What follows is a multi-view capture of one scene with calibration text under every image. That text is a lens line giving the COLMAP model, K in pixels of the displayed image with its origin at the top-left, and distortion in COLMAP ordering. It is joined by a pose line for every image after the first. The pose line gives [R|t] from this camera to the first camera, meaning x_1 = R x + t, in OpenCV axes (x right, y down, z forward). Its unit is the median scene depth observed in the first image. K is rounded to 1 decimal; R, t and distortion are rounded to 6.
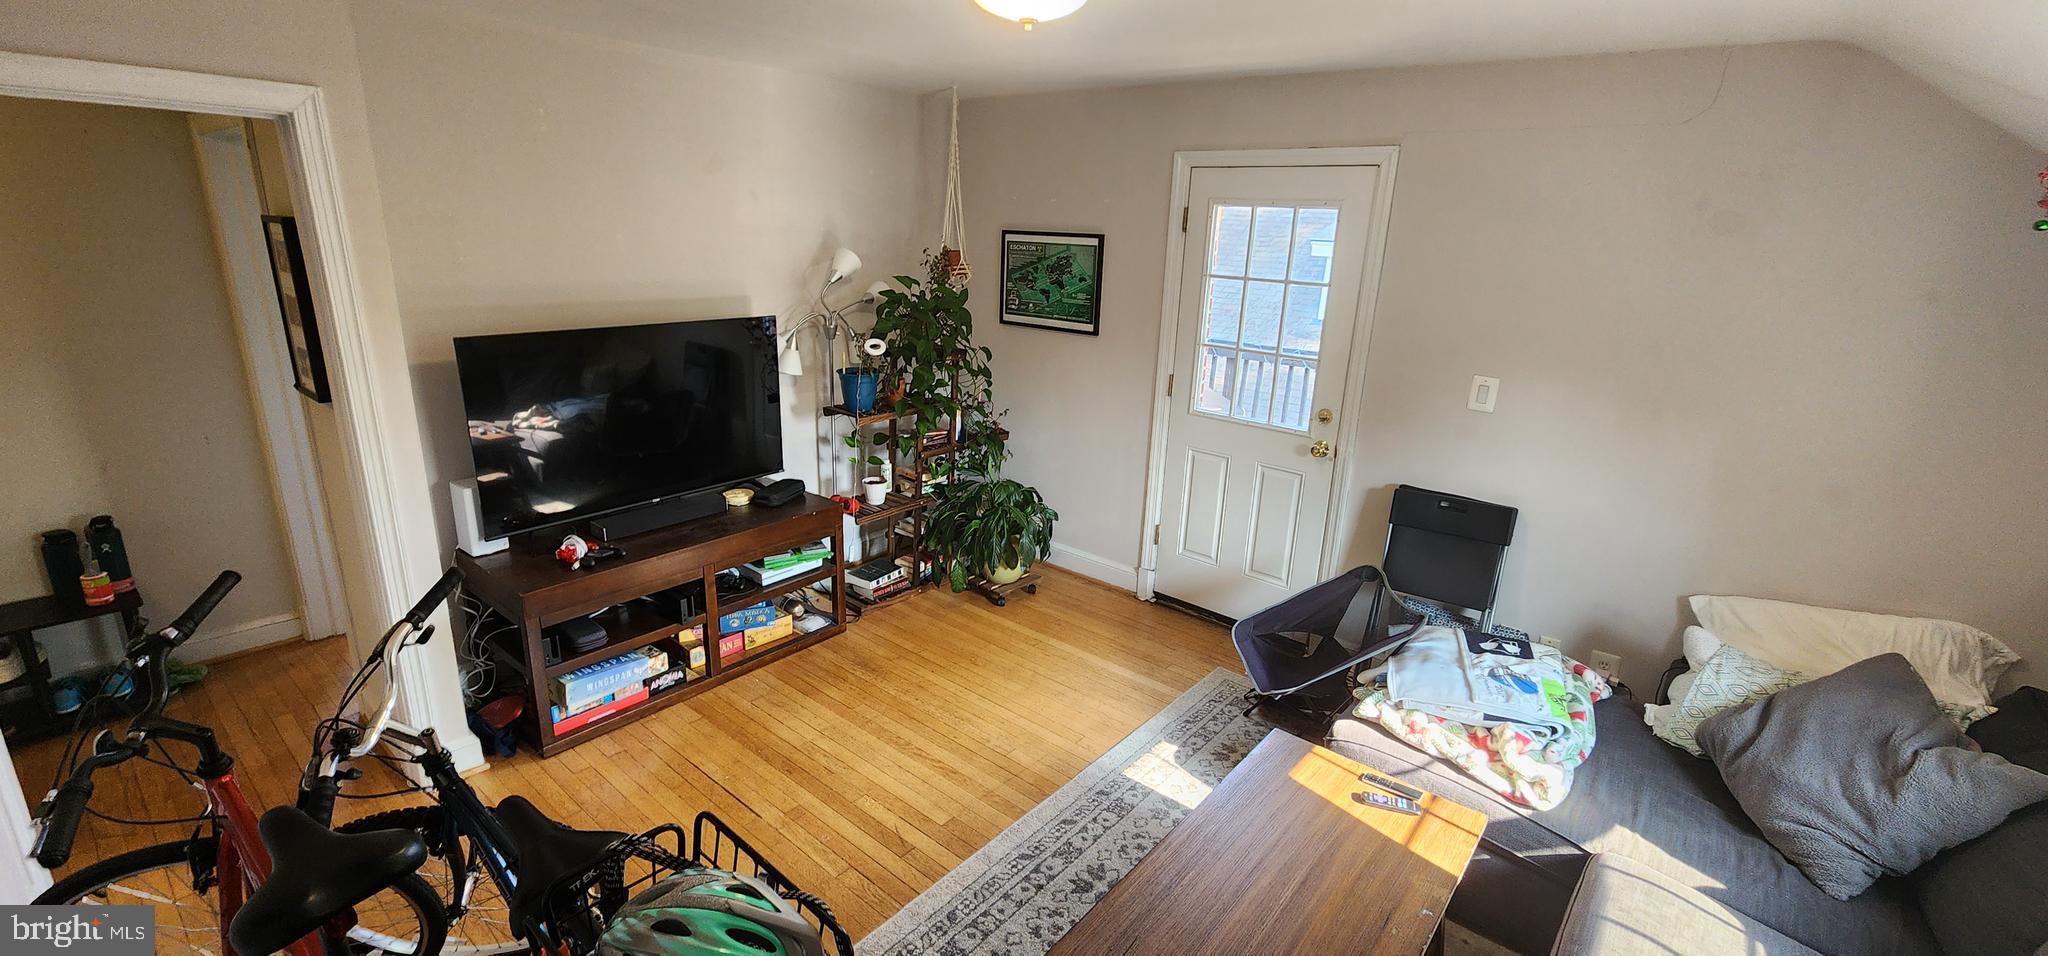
lens RADIAL K [[827.0, 0, 1027.3], [0, 827.0, 472.7], [0, 0, 1]] dist [0.003904, -0.002311]
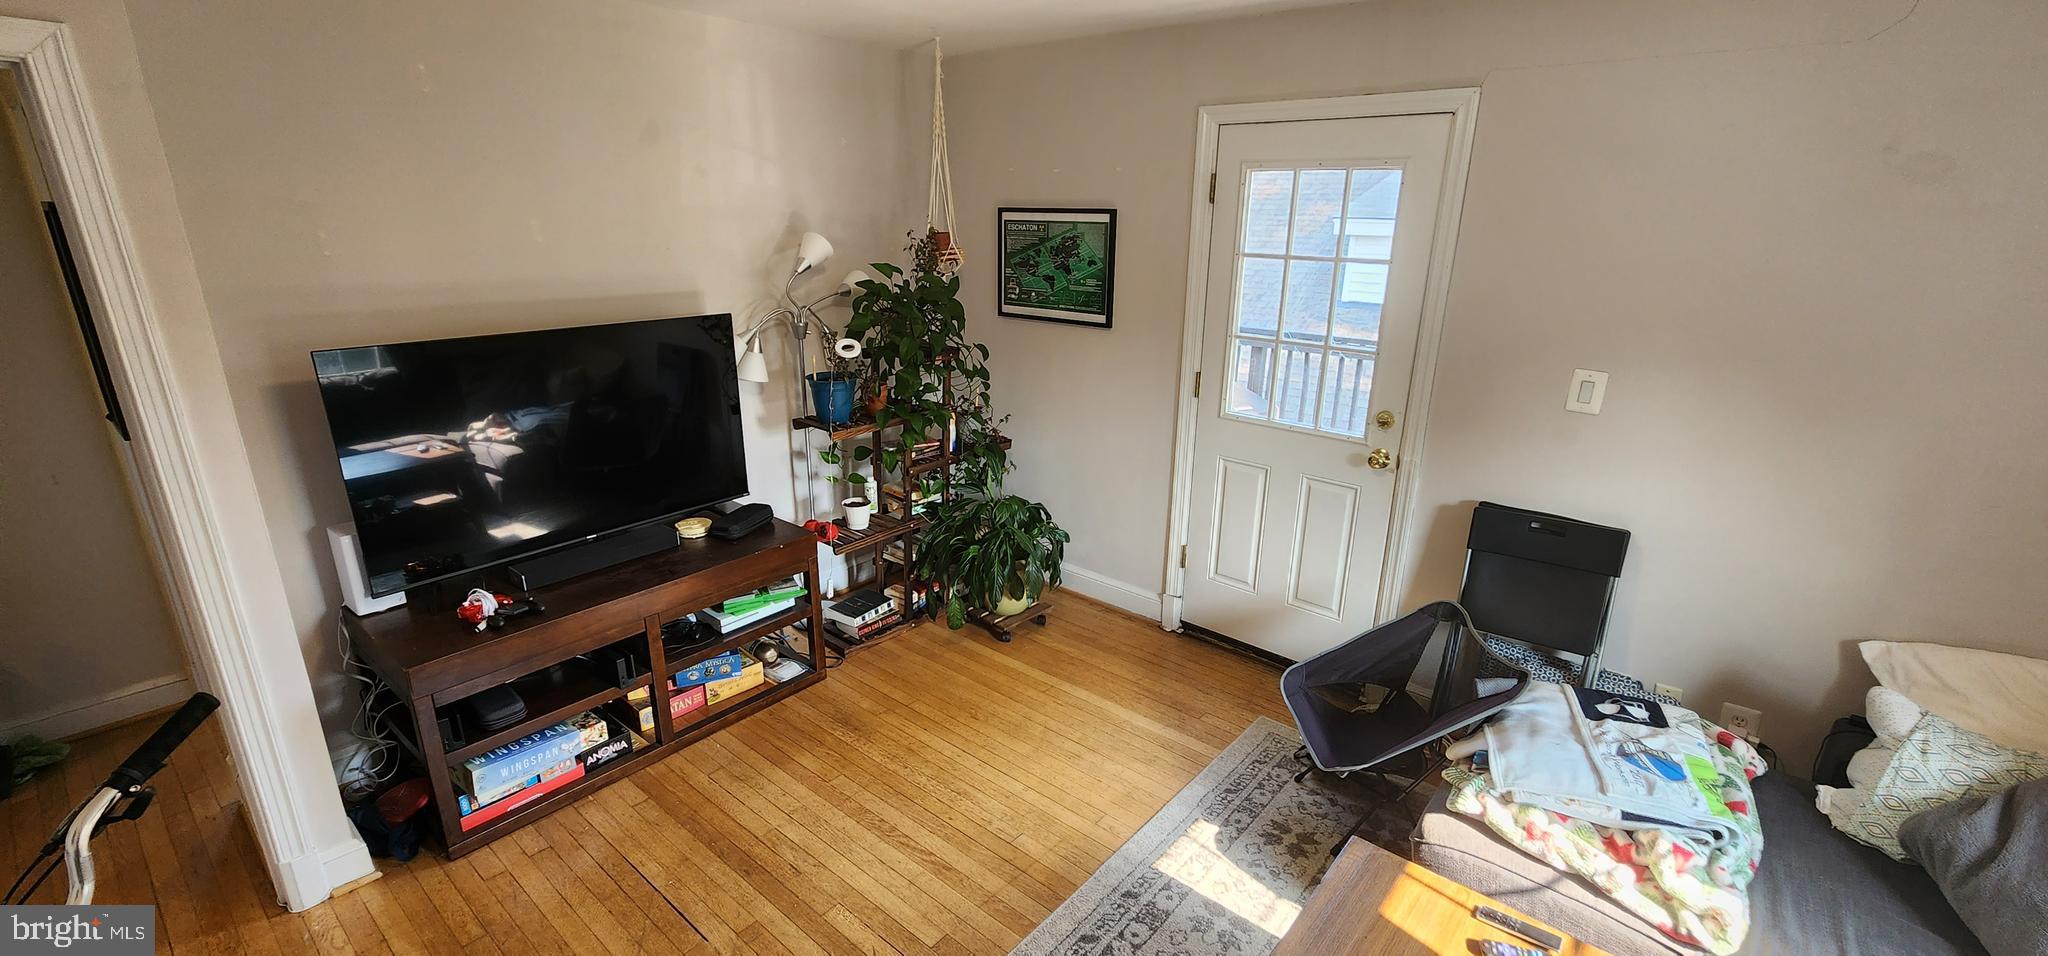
lens RADIAL K [[843.0, 0, 1031.8], [0, 843.0, 482.6], [0, 0, 1]] dist [0.002229, -0.000369]
pose [[0.999753, -0.020678, -0.008139, 0.008262], [0.020849, 0.999550, 0.021570, -0.032720], [0.007689, -0.021735, 0.999734, 0.152226]]
